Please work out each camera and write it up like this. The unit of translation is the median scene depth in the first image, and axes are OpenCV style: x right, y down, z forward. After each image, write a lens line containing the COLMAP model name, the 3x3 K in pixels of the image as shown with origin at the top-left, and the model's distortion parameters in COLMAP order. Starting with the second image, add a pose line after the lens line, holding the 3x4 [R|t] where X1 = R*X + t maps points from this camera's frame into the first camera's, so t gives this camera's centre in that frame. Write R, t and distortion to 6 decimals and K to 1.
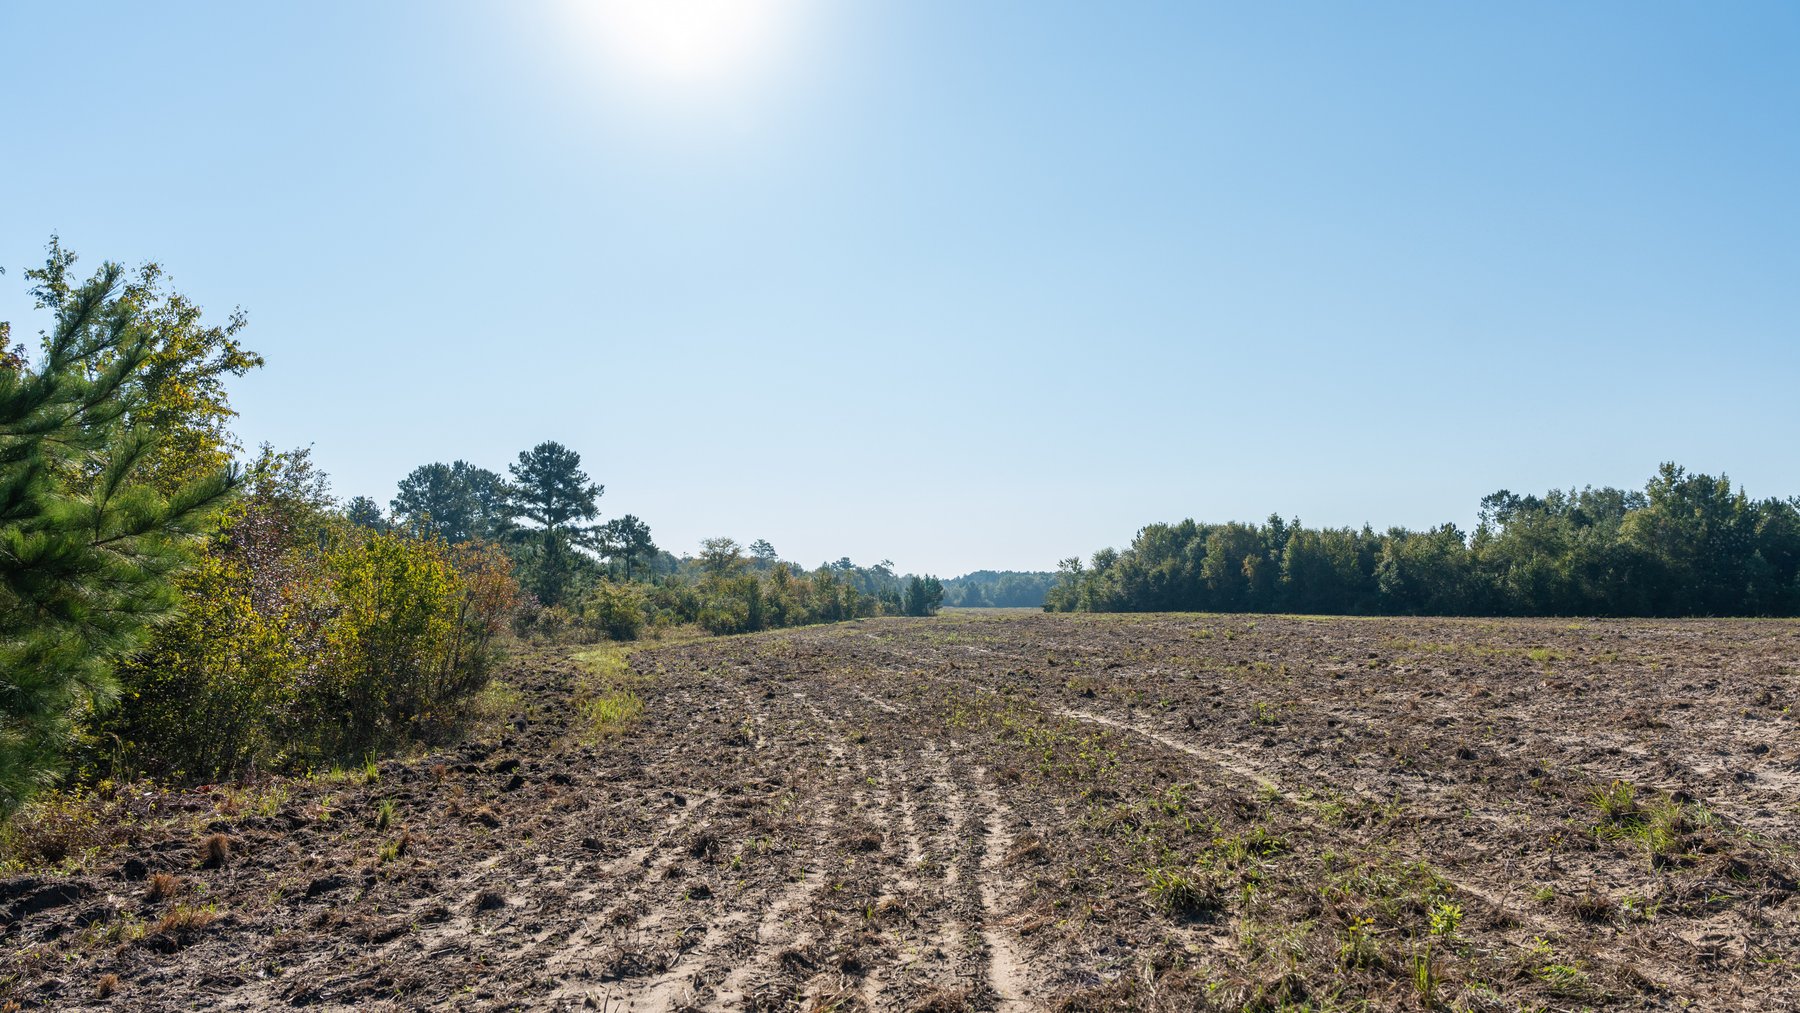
lens RADIAL K [[1195.3, 0, 900.0], [0, 1195.3, 506.5], [0, 0, 1]] dist [-0.002110, -0.013702]
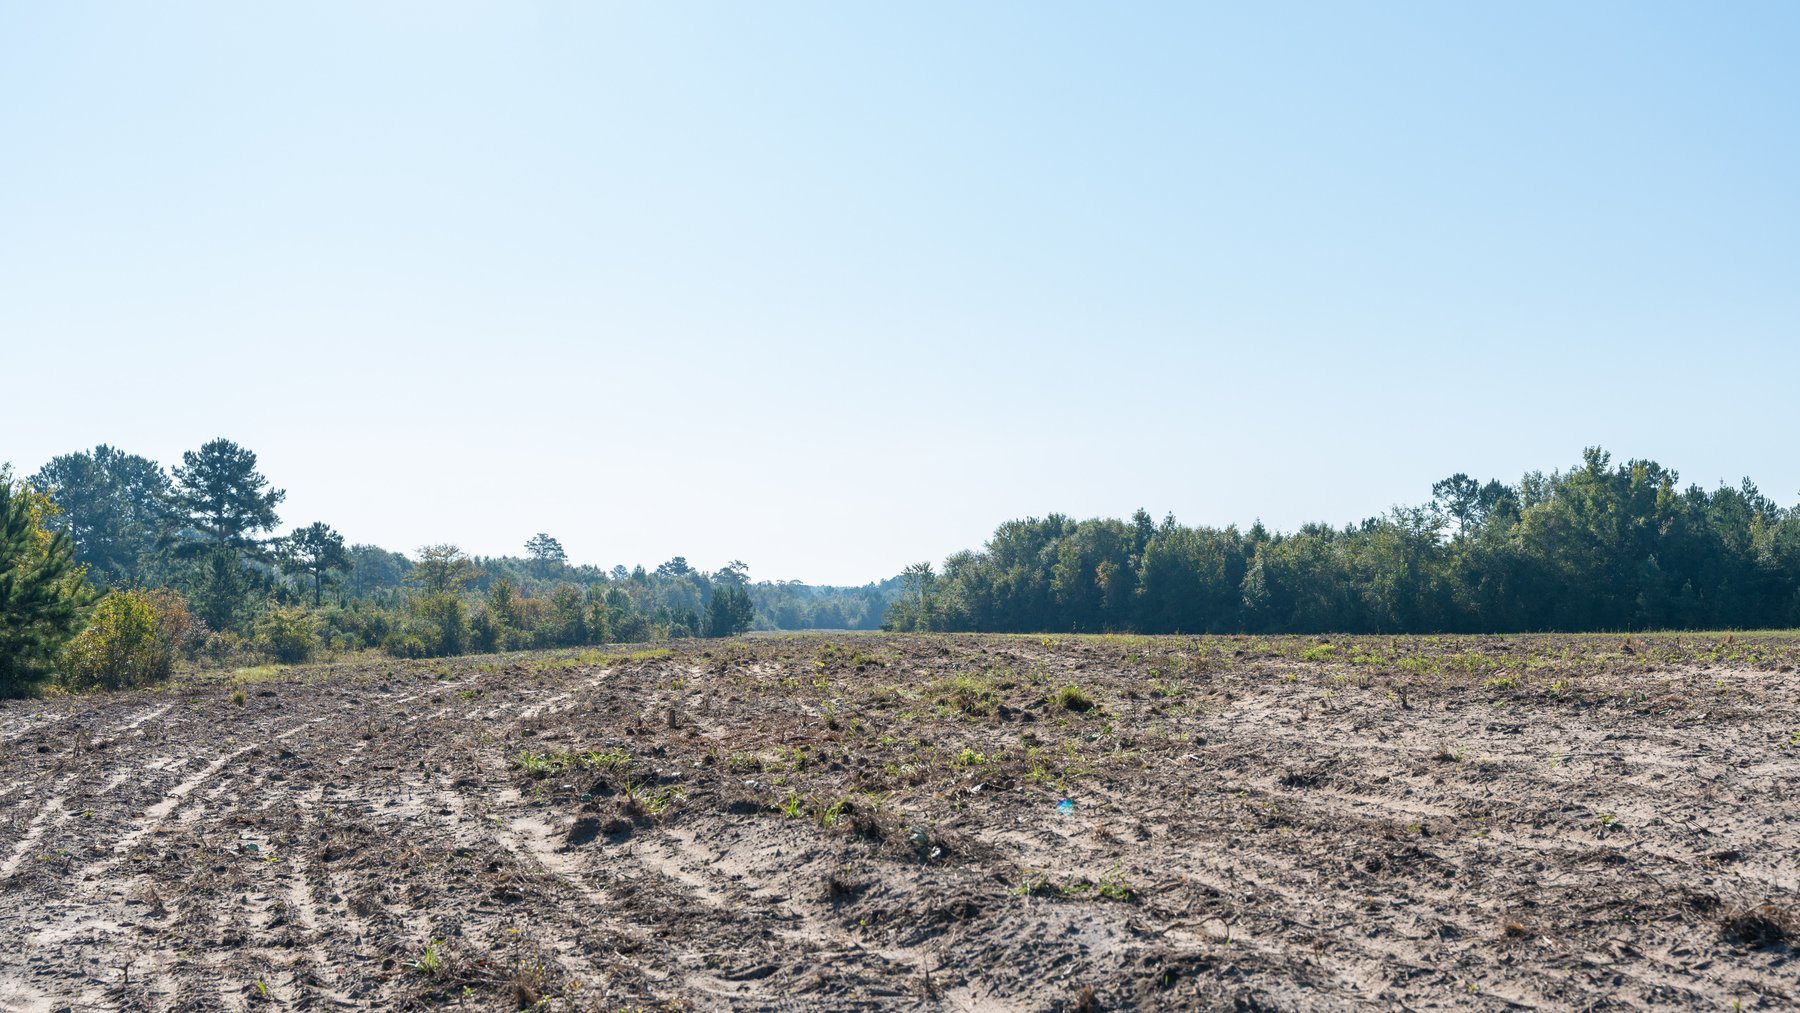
lens RADIAL K [[1911.1, 0, 900.0], [0, 1911.1, 506.5], [0, 0, 1]] dist [0.017146, -0.028654]
pose [[0.998671, -0.005809, 0.051206, 0.112012], [0.004826, 0.999802, 0.019305, -0.027954], [-0.051308, -0.019032, 0.998501, -0.359935]]
